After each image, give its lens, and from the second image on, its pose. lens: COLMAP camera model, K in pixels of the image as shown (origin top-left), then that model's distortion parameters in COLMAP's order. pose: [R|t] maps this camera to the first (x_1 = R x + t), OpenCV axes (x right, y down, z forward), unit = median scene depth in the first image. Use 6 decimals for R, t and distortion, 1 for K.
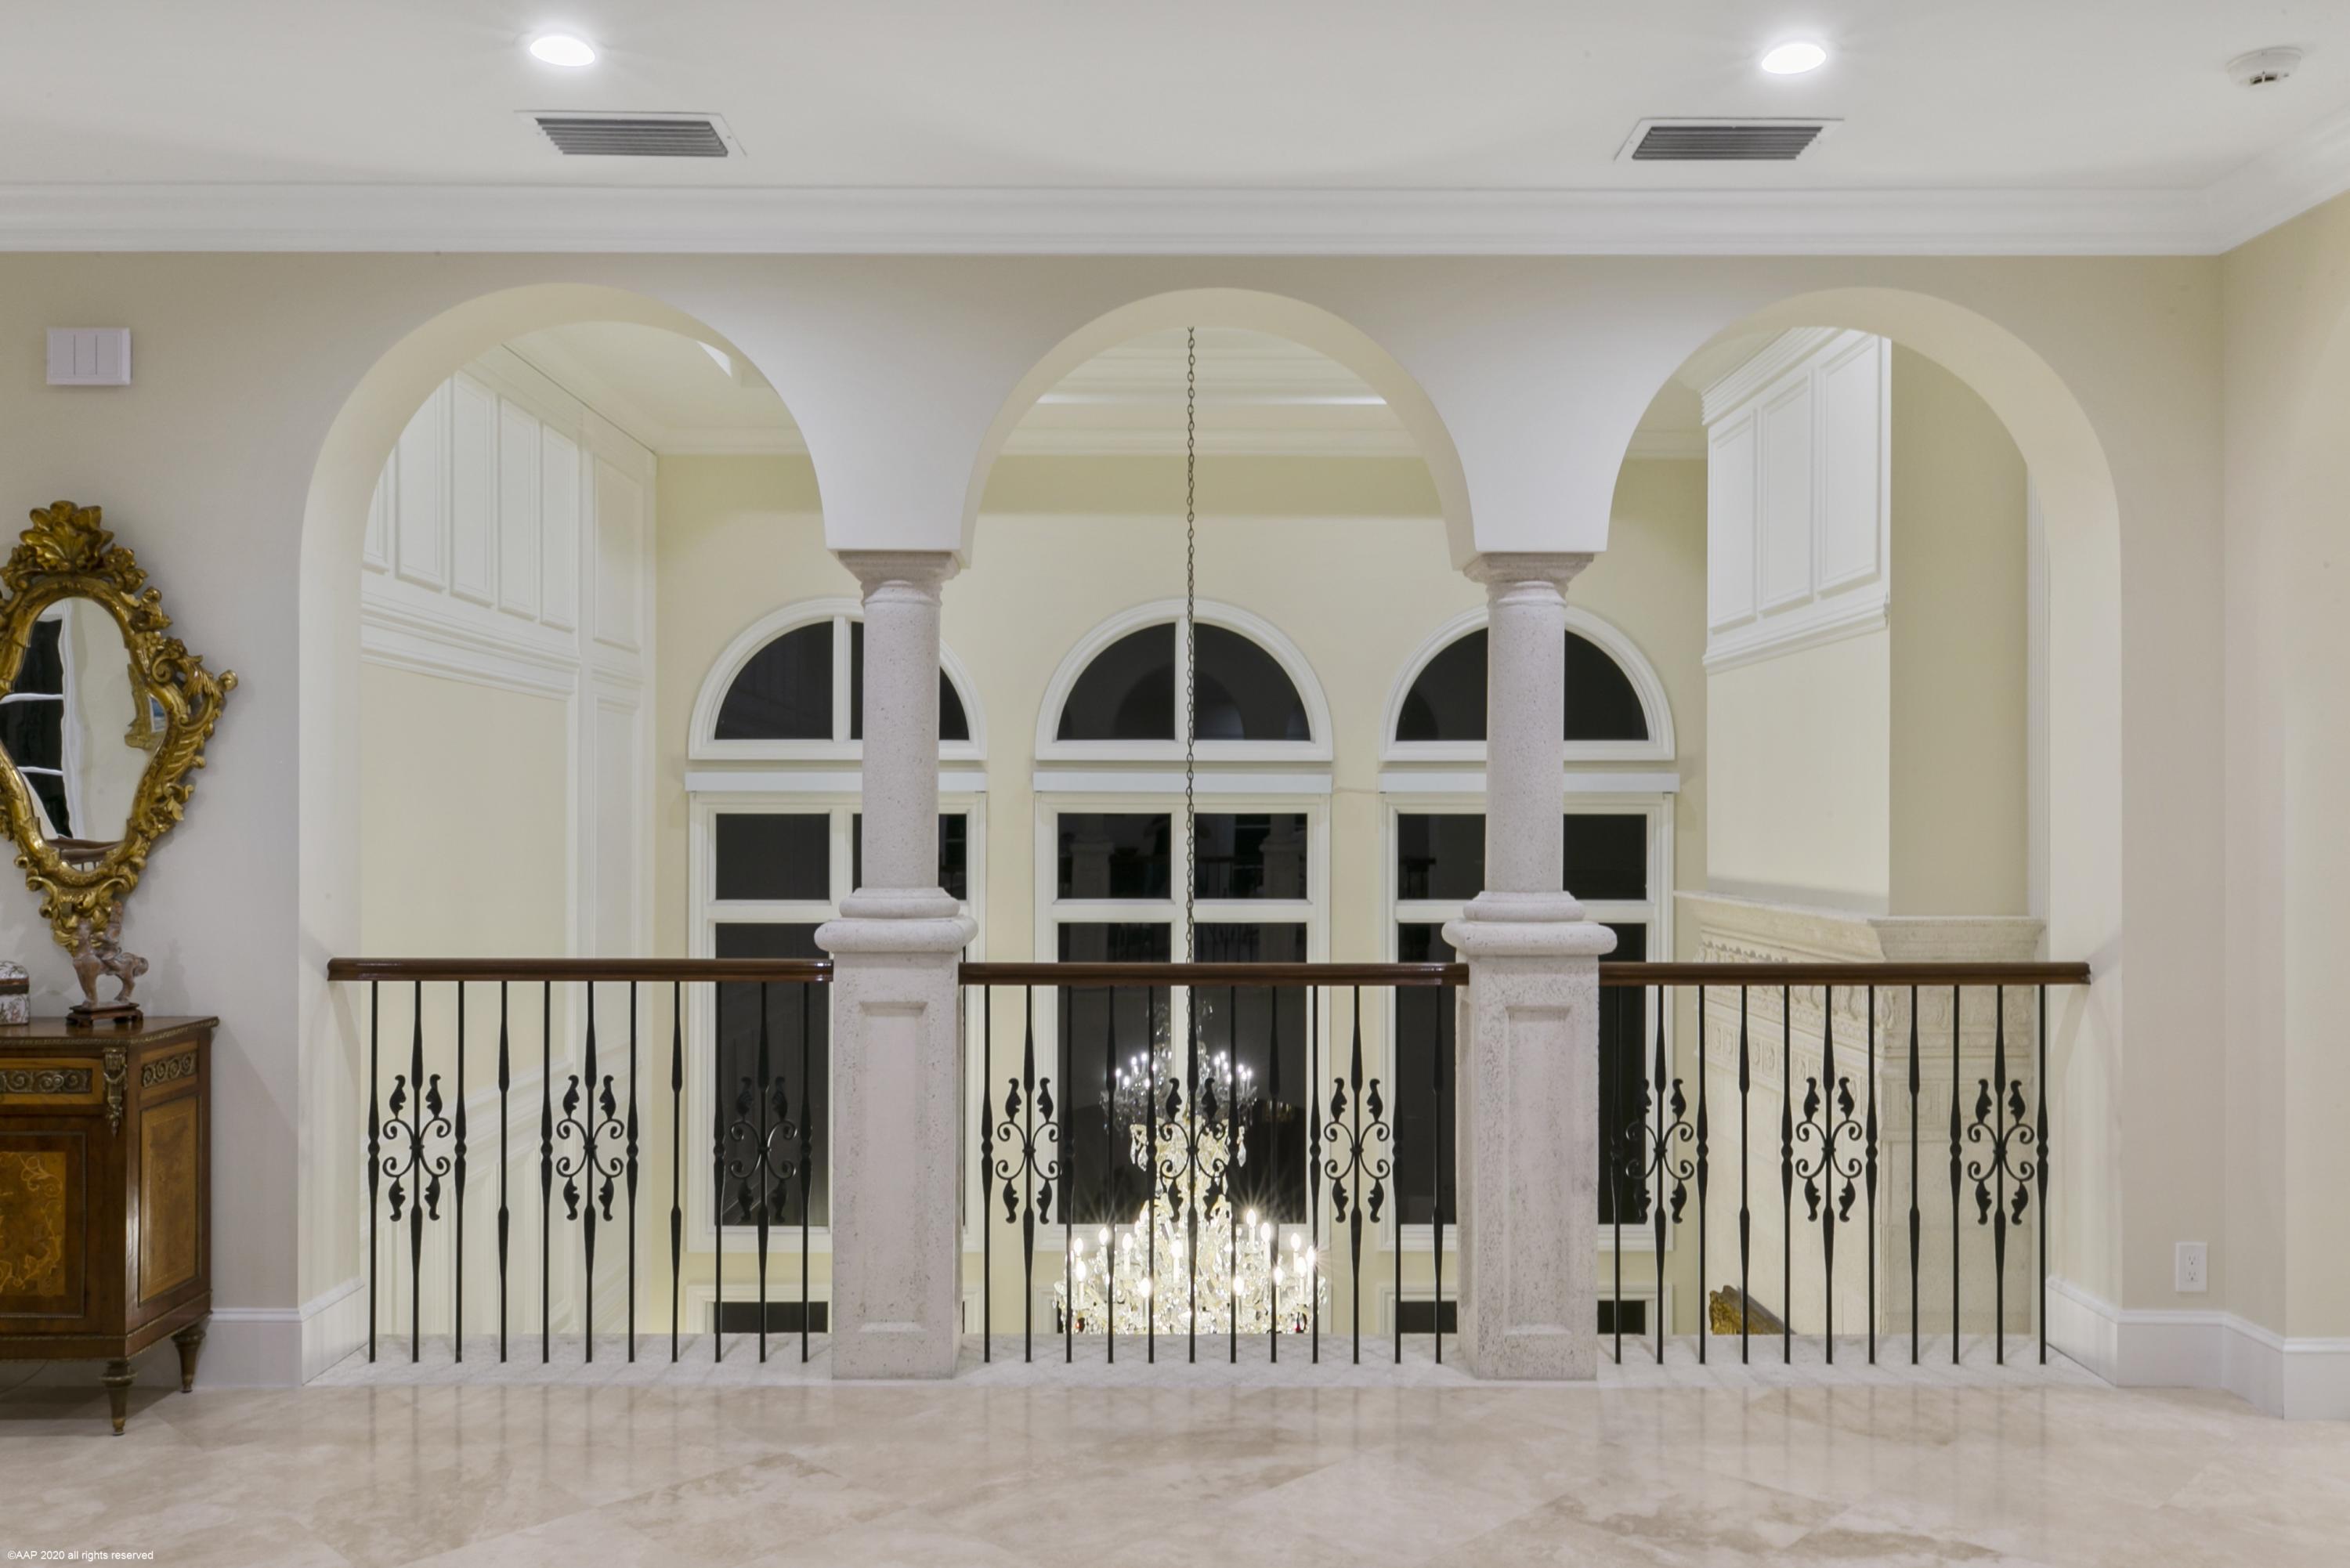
lens RADIAL K [[1842.1, 0, 1175.0], [0, 1842.1, 784.0], [0, 0, 1]] dist [-0.000671, -0.000029]
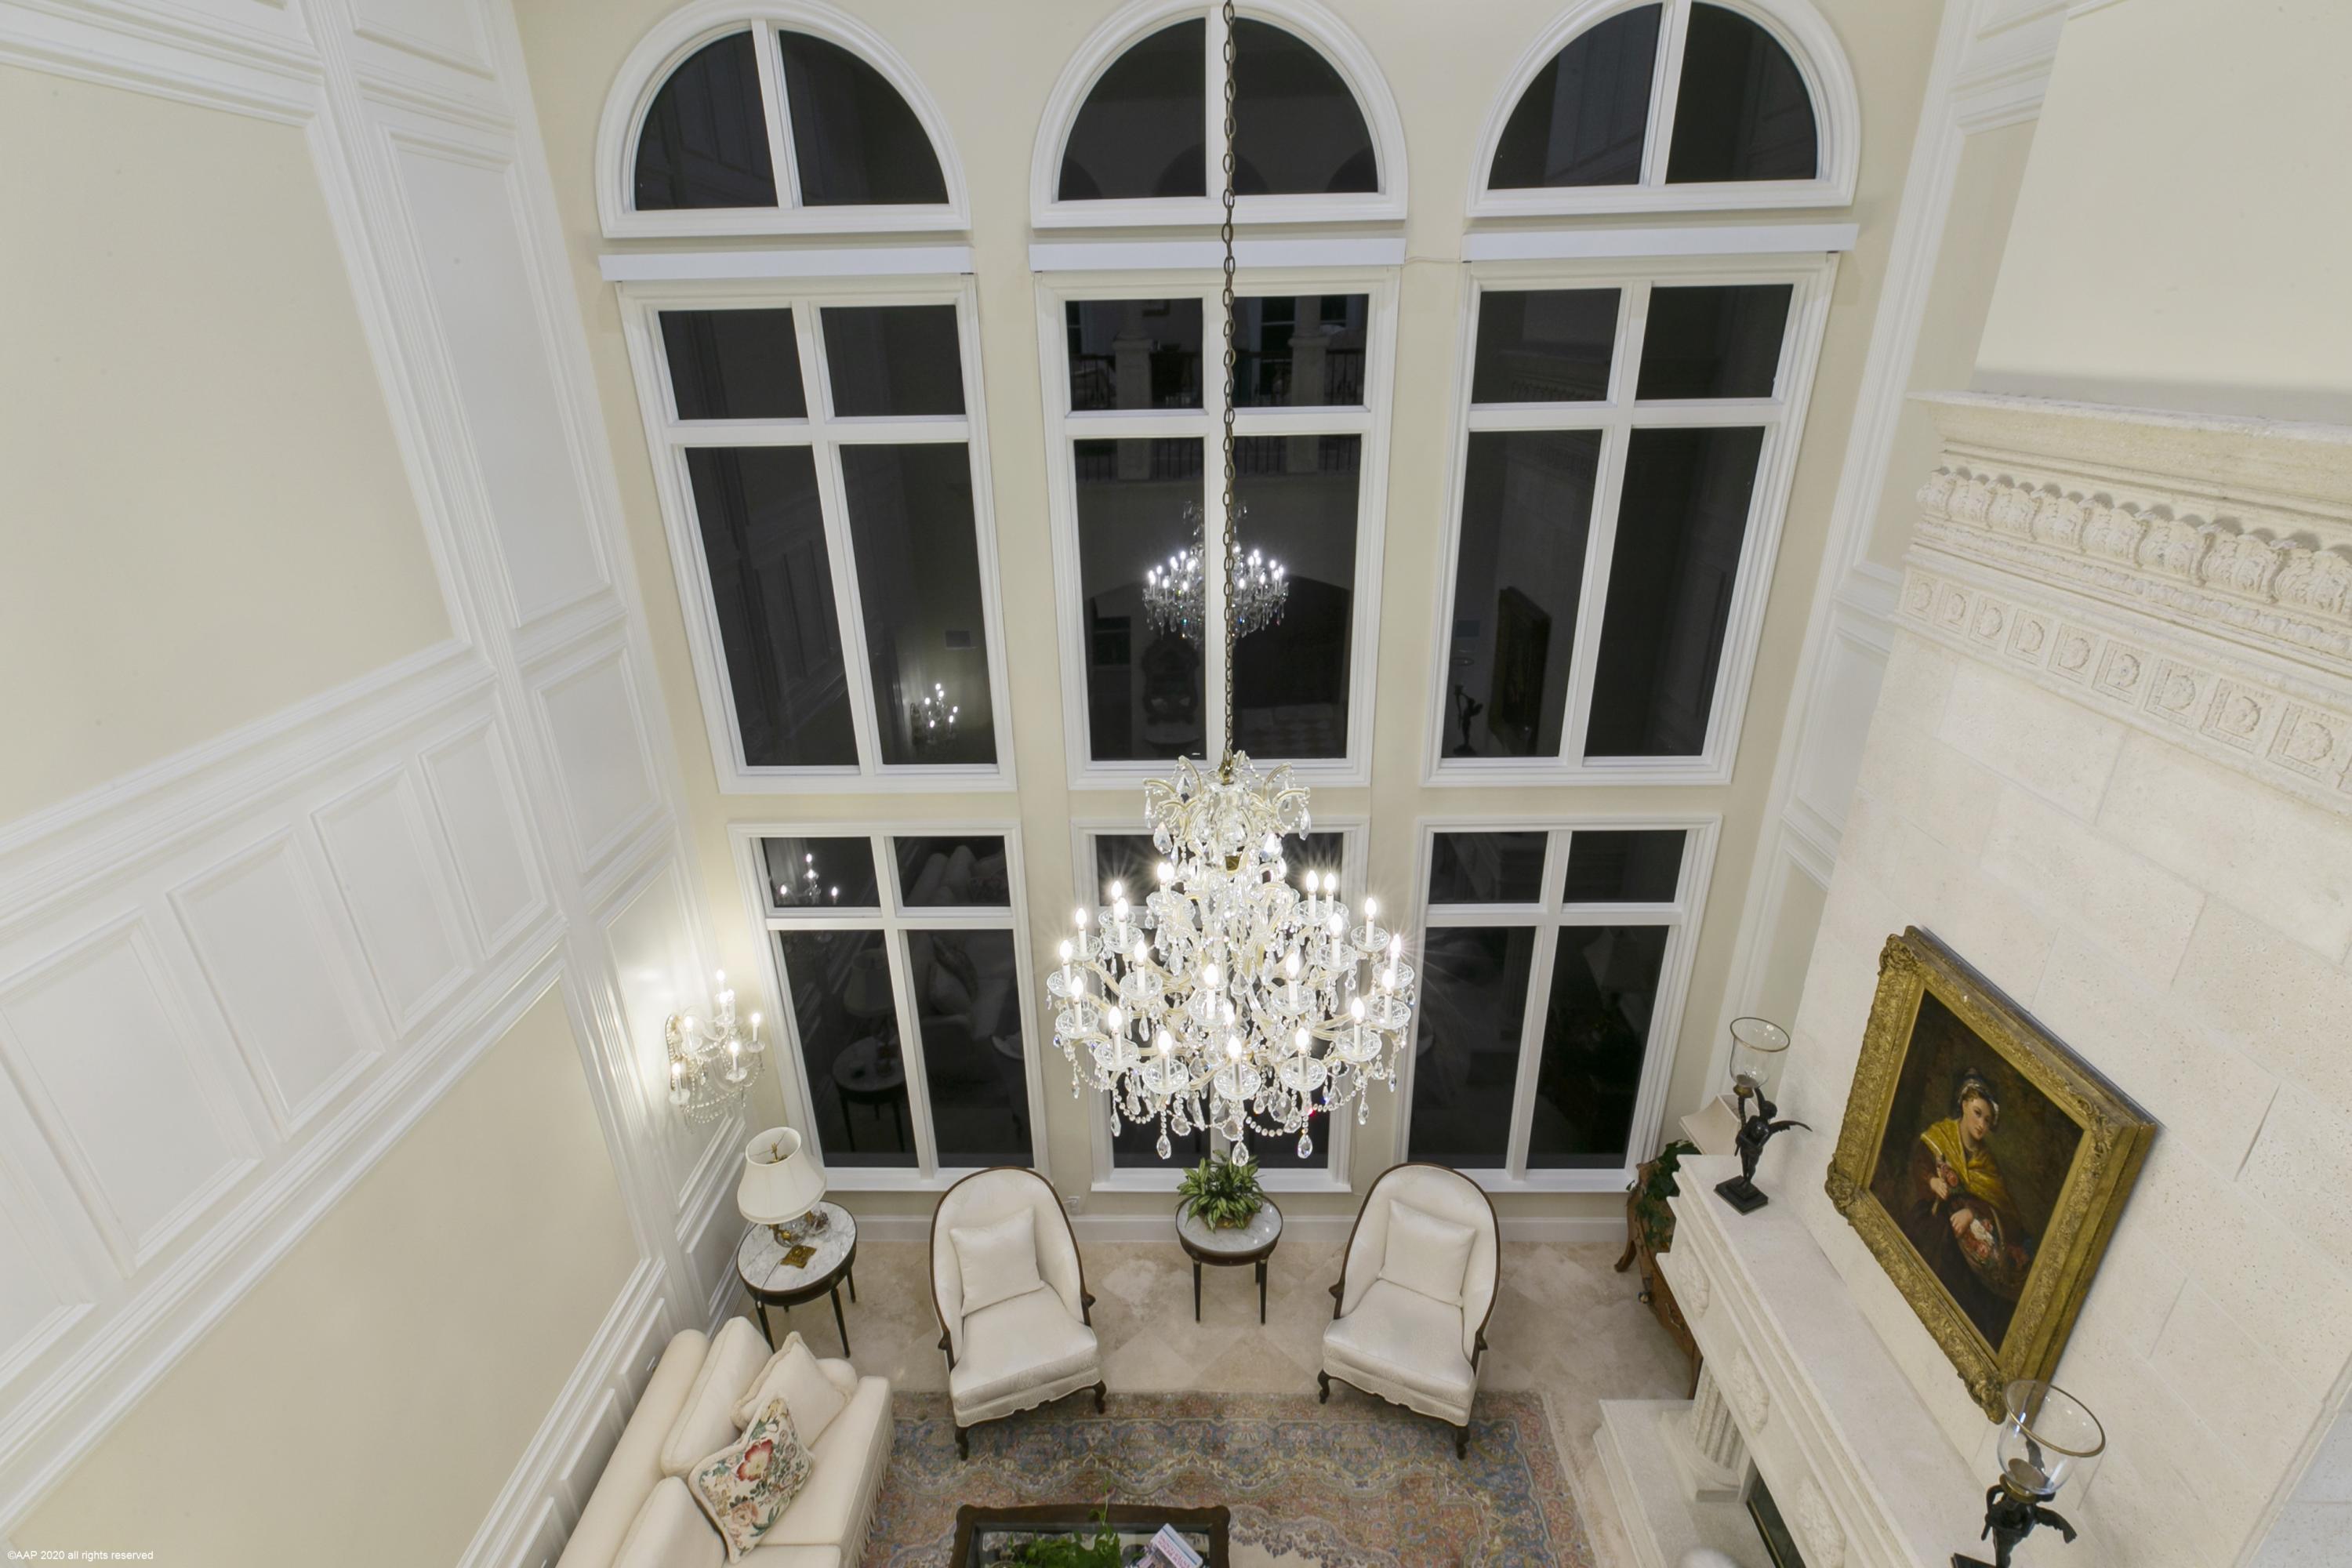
lens RADIAL K [[1075.3, 0, 1176.0], [0, 1075.3, 784.0], [0, 0, 1]] dist [0.000668, 0.000249]
pose [[0.999287, -0.007815, -0.036946, 0.001792], [0.022255, 0.912276, 0.408971, 0.017432], [0.030509, -0.409502, 0.911799, 0.475936]]
